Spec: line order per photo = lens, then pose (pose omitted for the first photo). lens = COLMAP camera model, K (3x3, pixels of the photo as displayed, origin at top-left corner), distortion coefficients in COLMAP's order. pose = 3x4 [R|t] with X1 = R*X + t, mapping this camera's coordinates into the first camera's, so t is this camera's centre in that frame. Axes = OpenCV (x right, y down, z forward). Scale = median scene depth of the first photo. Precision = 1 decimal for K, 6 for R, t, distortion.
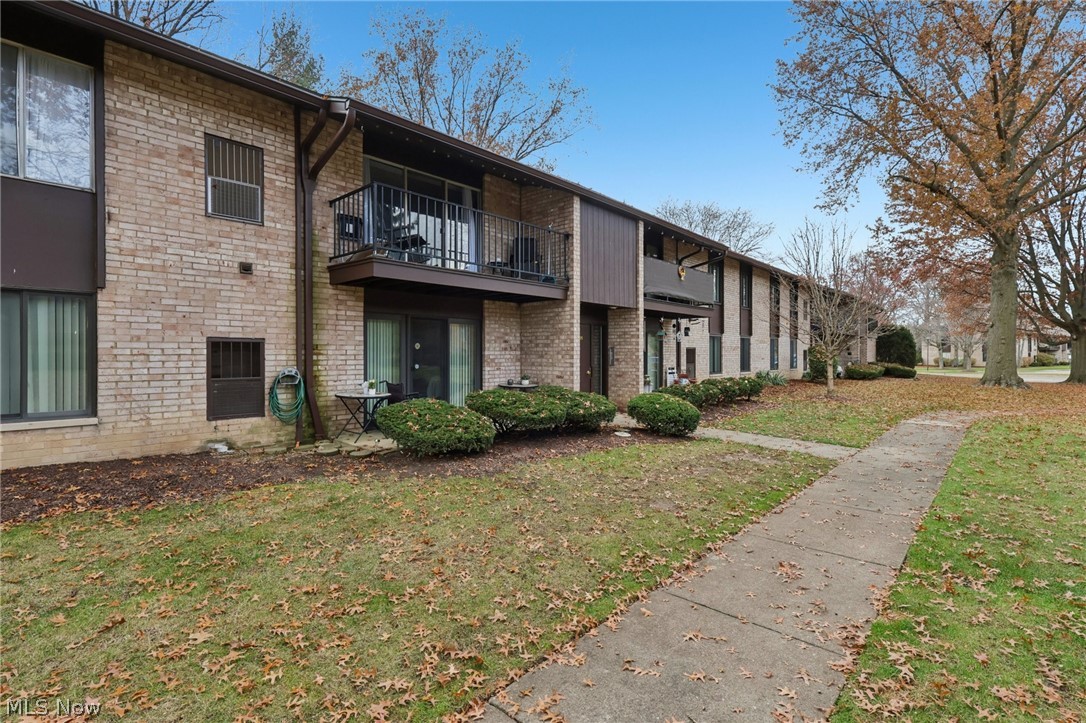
lens RADIAL K [[522.1, 0, 543.0], [0, 522.1, 361.5], [0, 0, 1]] dist [0.000712, 0.000101]
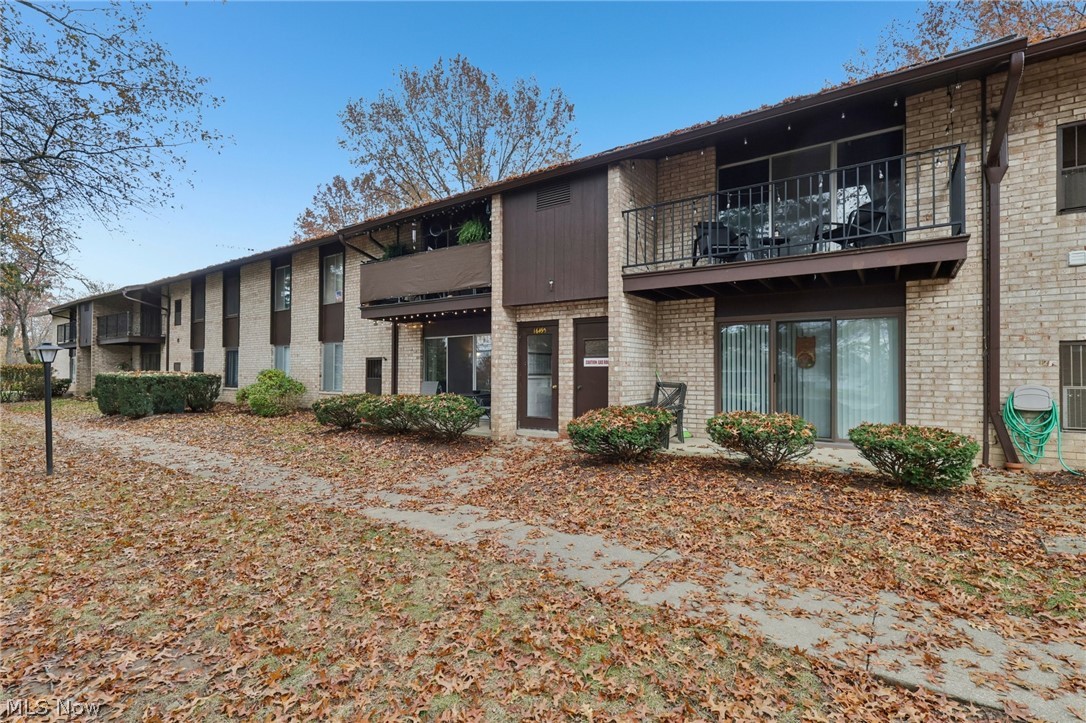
lens RADIAL K [[522.1, 0, 543.0], [0, 522.1, 361.5], [0, 0, 1]] dist [0.000712, 0.000101]
pose [[0.117577, -0.023708, -0.992781, 1.398457], [-0.015575, 0.999548, -0.025714, 0.009638], [0.992942, 0.018486, 0.117154, 1.353671]]
